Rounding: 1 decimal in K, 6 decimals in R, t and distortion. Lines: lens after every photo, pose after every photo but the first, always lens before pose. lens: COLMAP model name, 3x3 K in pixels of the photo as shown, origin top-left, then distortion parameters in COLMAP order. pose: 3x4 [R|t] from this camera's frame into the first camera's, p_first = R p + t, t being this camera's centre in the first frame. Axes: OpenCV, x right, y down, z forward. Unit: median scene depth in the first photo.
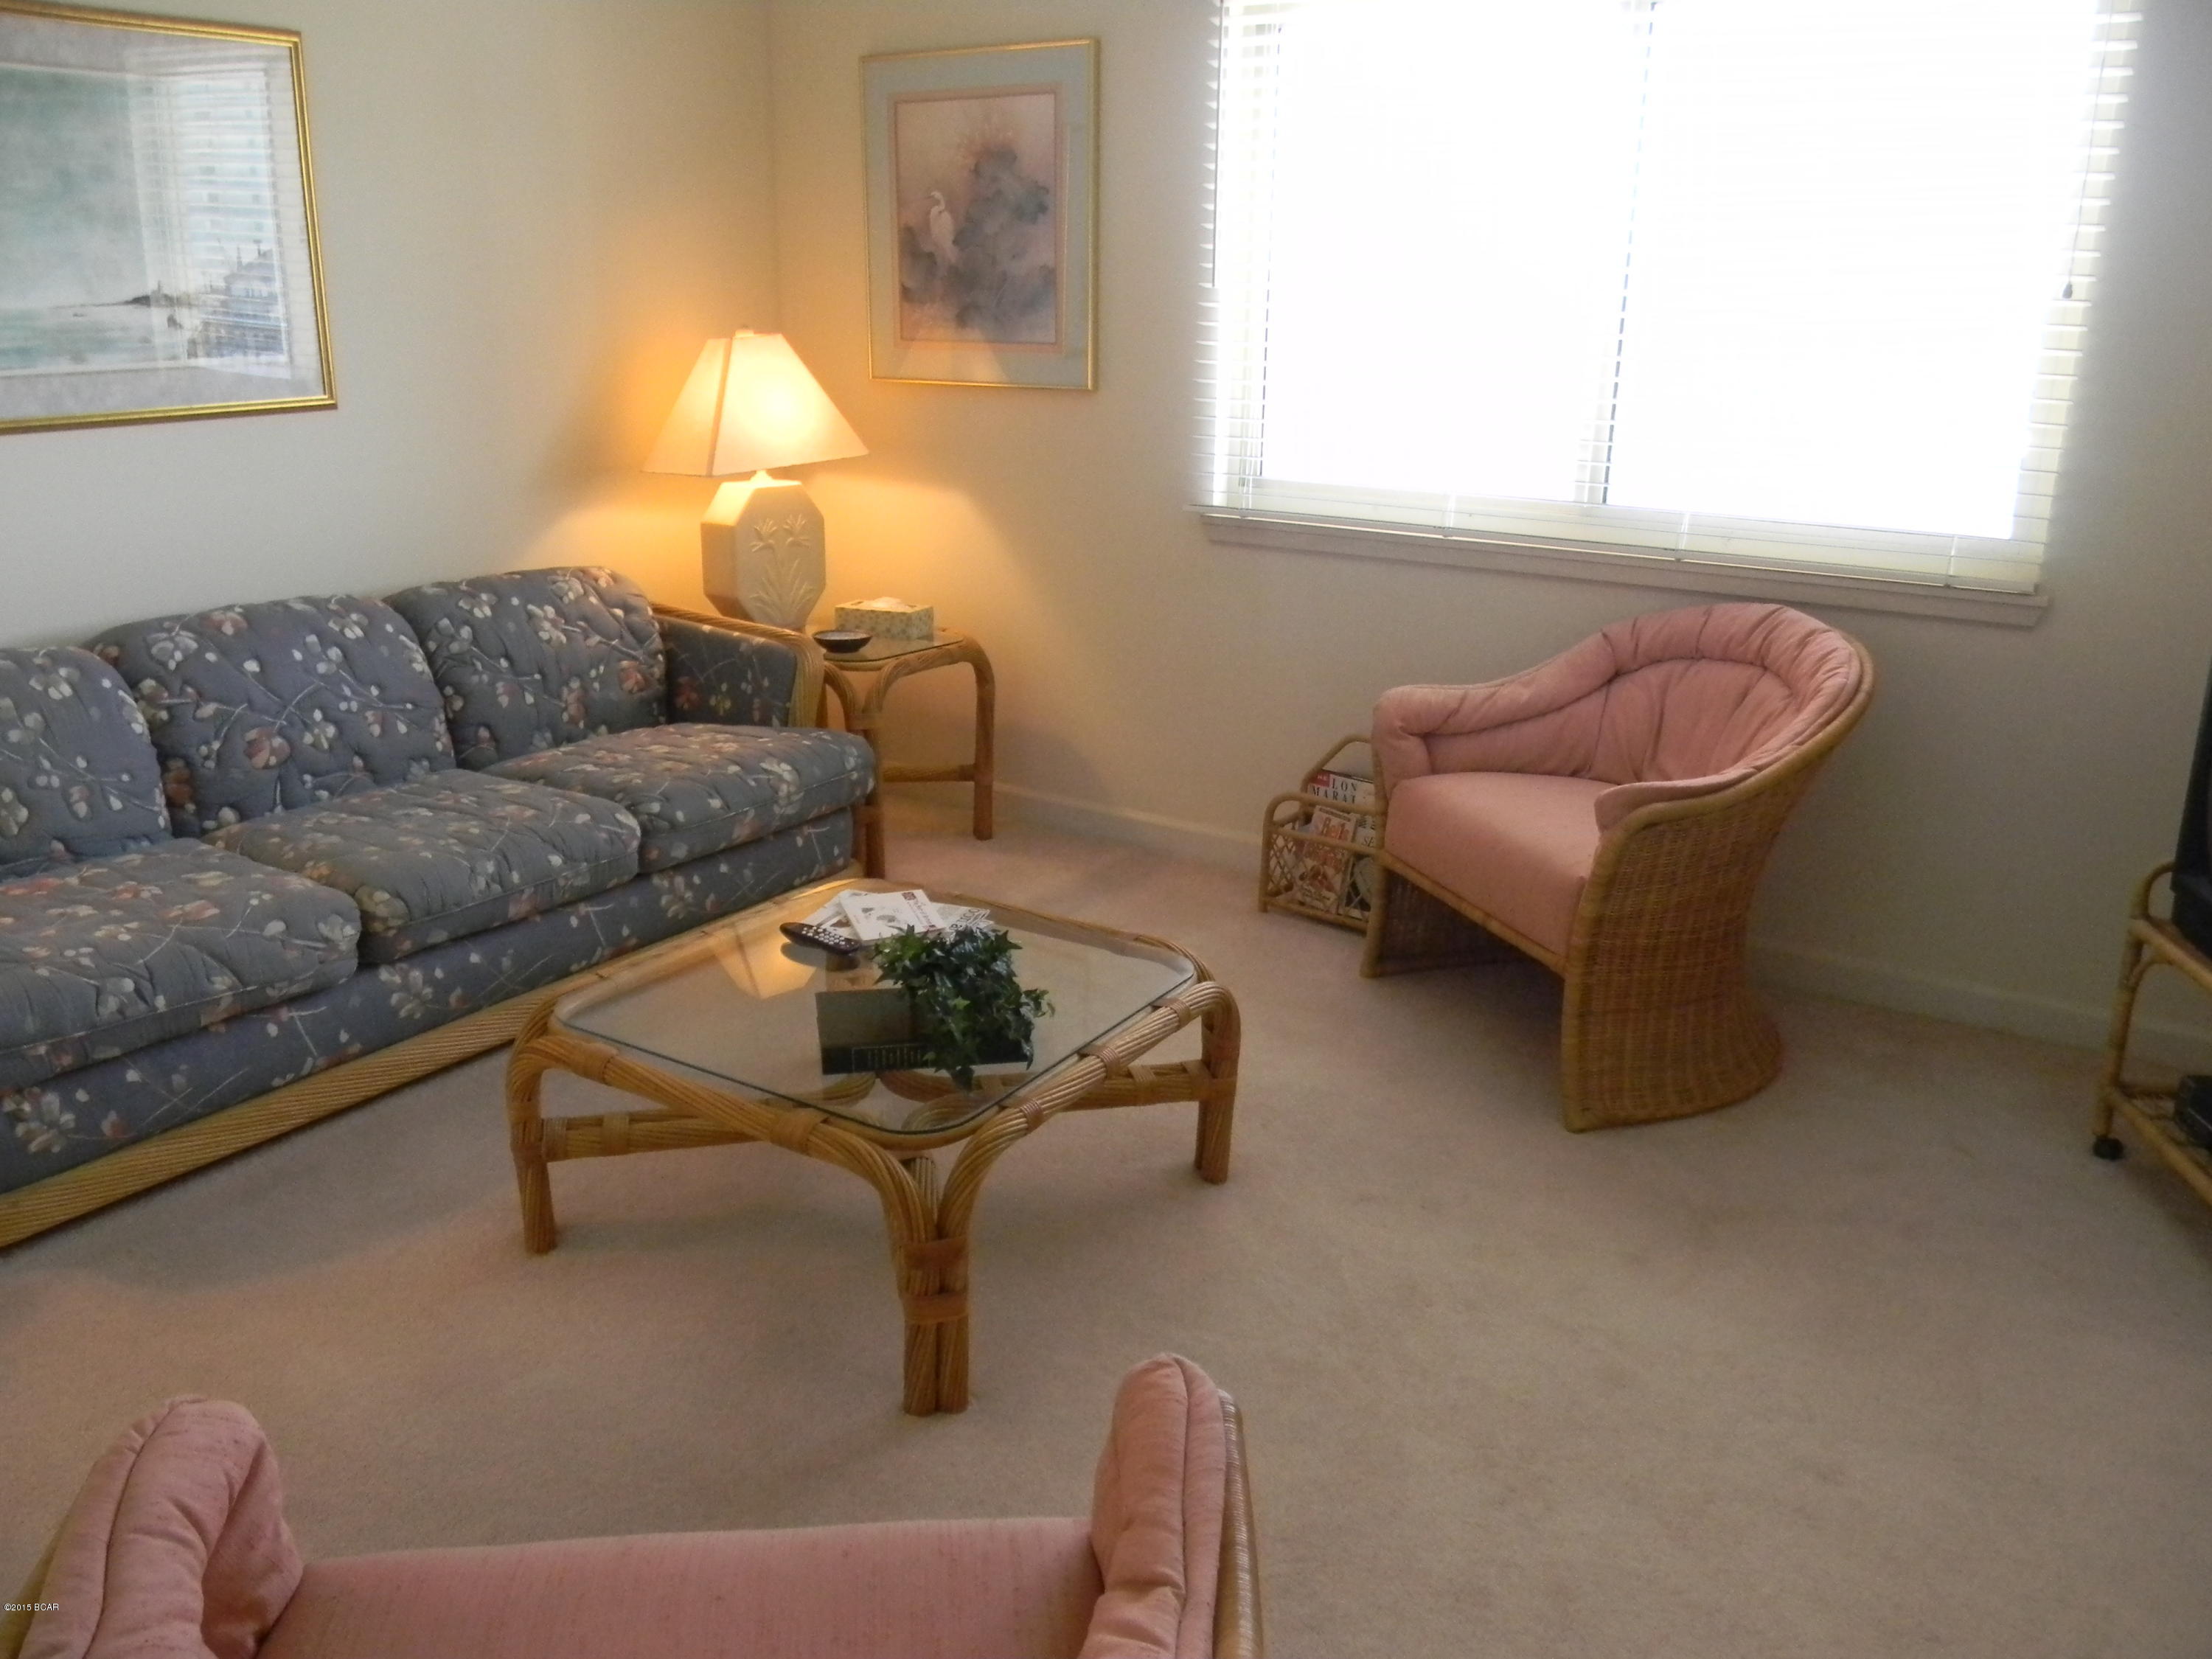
lens RADIAL K [[1767.4, 0, 1091.8], [0, 1767.4, 803.0], [0, 0, 1]] dist [0.015954, -0.034269]
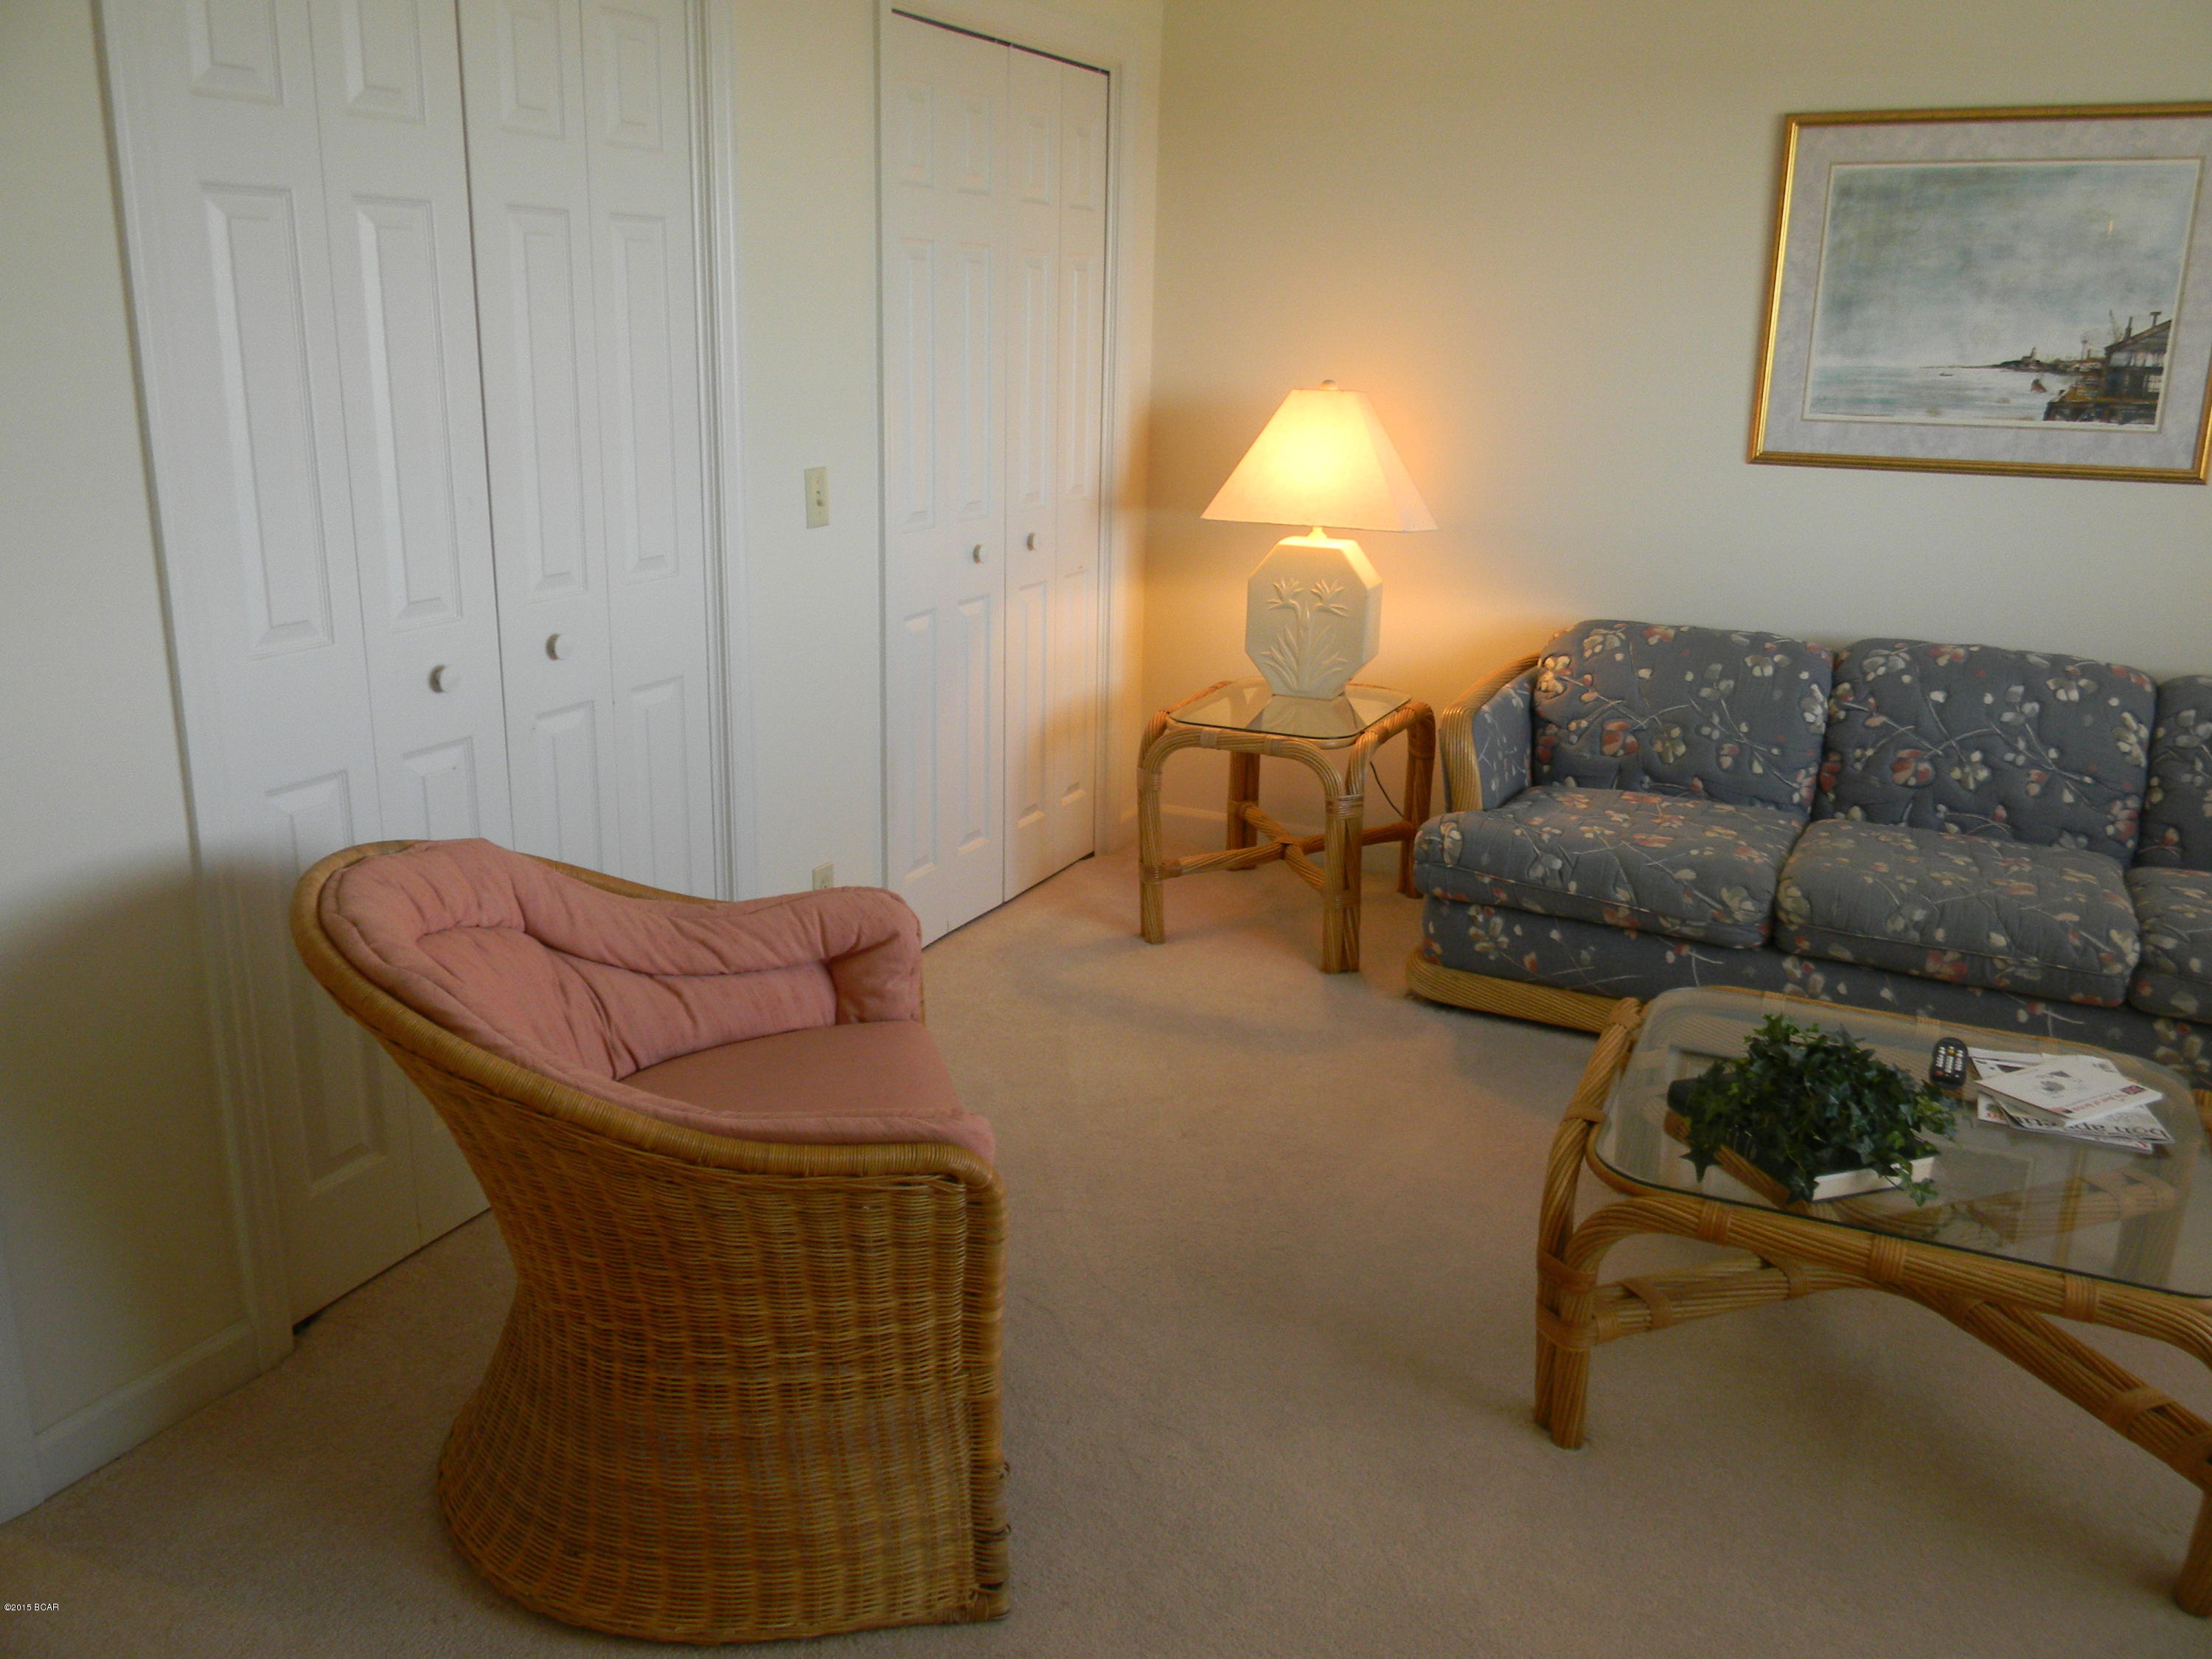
lens RADIAL K [[1767.4, 0, 1096.9], [0, 1767.4, 791.7], [0, 0, 1]] dist [0.015954, -0.034269]
pose [[0.146312, 0.252421, -0.956492, 0.495574], [-0.305804, 0.931079, 0.198937, -0.079296], [0.940785, 0.263392, 0.213419, 0.290129]]
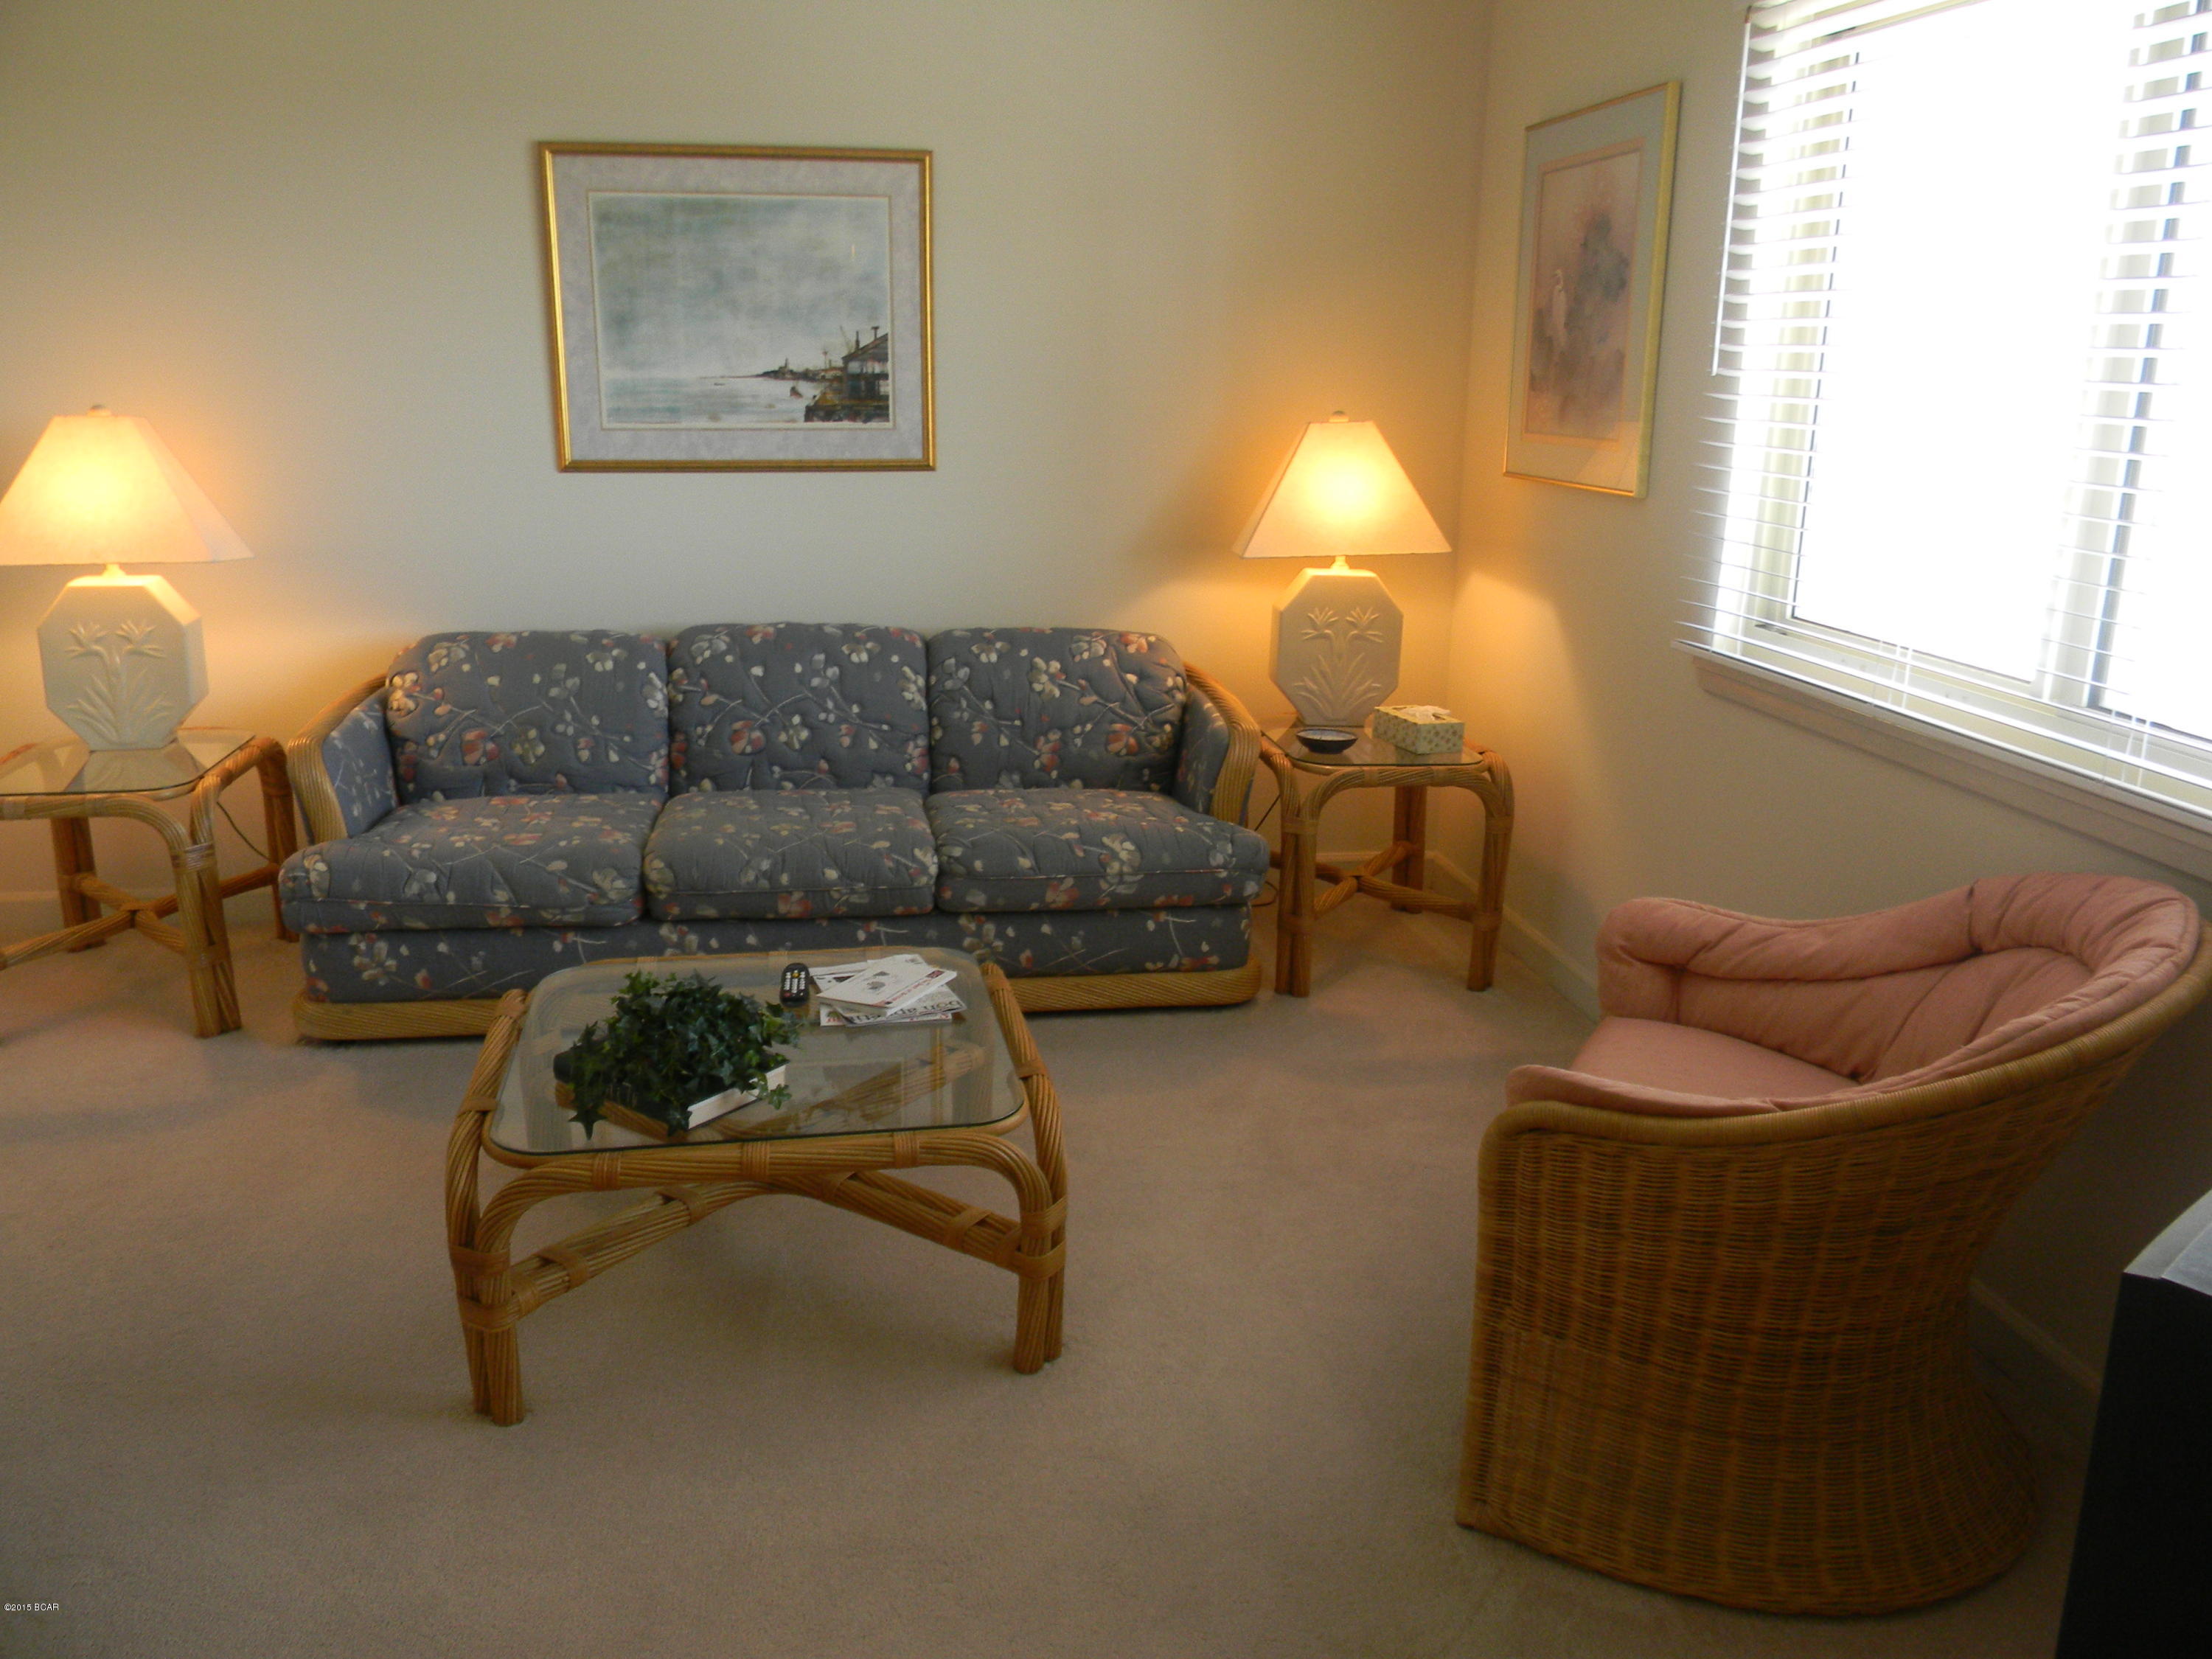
lens RADIAL K [[1767.4, 0, 1079.8], [0, 1767.4, 798.1], [0, 0, 1]] dist [0.015954, -0.034269]
pose [[0.684004, 0.178985, -0.707180, 0.542759], [-0.217515, 0.975375, 0.036477, -0.082753], [0.696295, 0.128872, 0.706092, 0.299419]]
